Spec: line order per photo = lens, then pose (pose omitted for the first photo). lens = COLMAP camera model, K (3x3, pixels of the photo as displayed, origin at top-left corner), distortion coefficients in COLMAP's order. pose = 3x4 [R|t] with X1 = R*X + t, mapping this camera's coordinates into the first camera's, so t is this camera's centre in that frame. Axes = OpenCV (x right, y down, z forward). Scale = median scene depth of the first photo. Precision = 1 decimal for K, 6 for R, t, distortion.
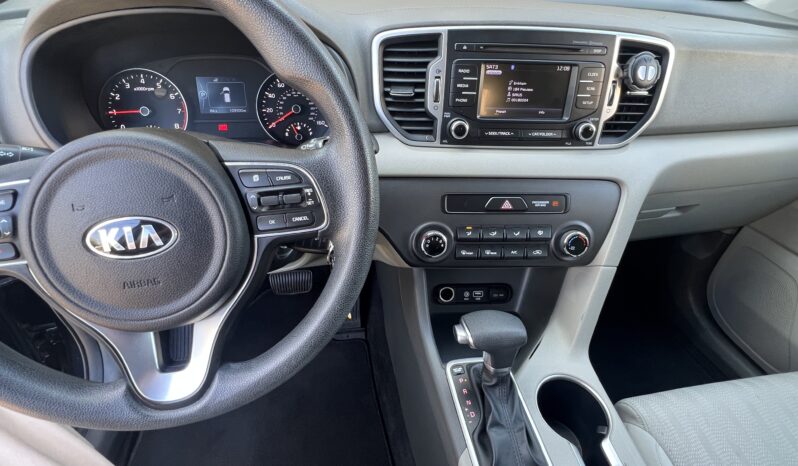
lens RADIAL K [[390.6, 0, 394.6], [0, 390.6, 235.5], [0, 0, 1]] dist [-0.005988, 0.001620]
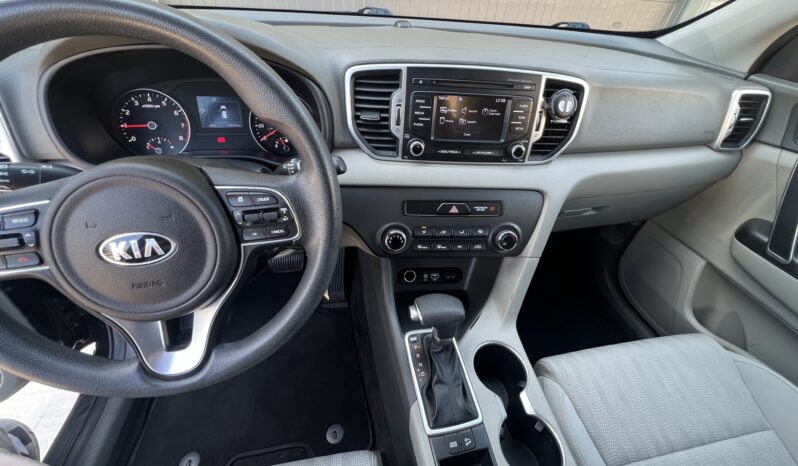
lens RADIAL K [[327.5, 0, 398.5], [0, 327.5, 232.6], [0, 0, 1]] dist [-0.003194, 0.000666]
pose [[0.998671, 0.007253, 0.051032, 0.056831], [-0.010152, 0.998335, 0.056776, -0.062760], [-0.050535, -0.057219, 0.997082, -0.043711]]
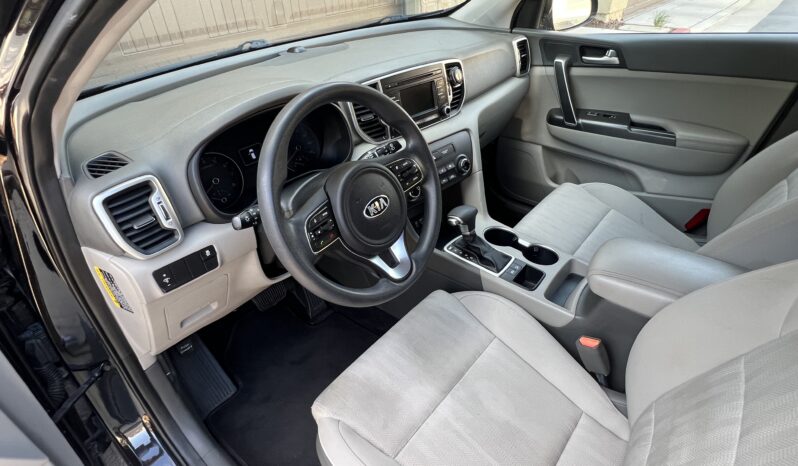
lens RADIAL K [[439.0, 0, 401.4], [0, 439.0, 241.5], [0, 0, 1]] dist [-0.013390, -0.000161]
pose [[0.751577, -0.420025, 0.508636, -1.092014], [0.423131, 0.898515, 0.116751, -0.027718], [-0.506056, 0.127472, 0.853029, -0.690728]]
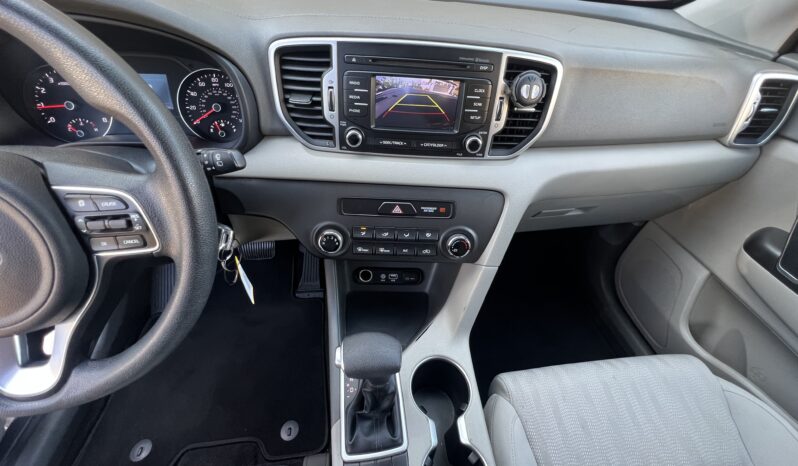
lens RADIAL K [[327.5, 0, 397.9], [0, 327.5, 233.3], [0, 0, 1]] dist [-0.003194, 0.000666]
pose [[0.998998, 0.044612, -0.003705, 0.298725], [-0.043833, 0.991630, 0.121446, -0.125425], [0.009092, -0.121161, 0.992591, 0.074262]]
